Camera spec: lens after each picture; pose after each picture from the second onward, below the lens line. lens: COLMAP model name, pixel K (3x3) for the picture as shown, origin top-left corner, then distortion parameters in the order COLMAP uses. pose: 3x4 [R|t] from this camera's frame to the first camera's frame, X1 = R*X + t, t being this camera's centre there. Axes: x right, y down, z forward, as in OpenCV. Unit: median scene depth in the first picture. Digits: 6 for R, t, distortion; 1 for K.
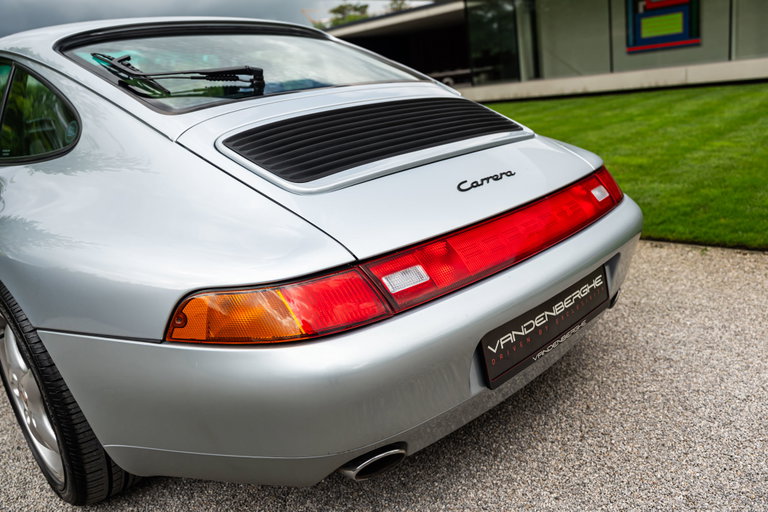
lens RADIAL K [[599.4, 0, 449.0], [0, 599.4, 254.4], [0, 0, 1]] dist [-0.001275, -0.000413]
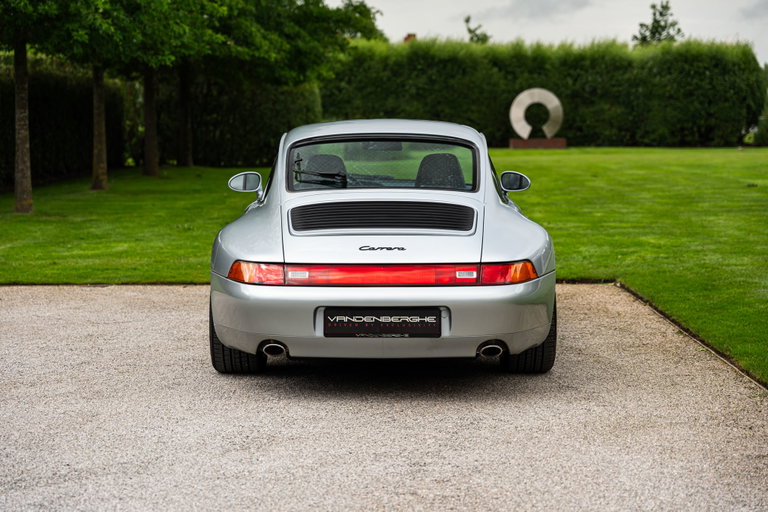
lens RADIAL K [[1511.4, 0, 384.0], [0, 1511.4, 256.0], [0, 0, 1]] dist [0.049917, 0.058454]
pose [[0.654056, 0.176380, -0.735595, 1.153362], [-0.282996, 0.958875, -0.021709, 0.000986], [0.701515, 0.222370, 0.677073, -0.722356]]
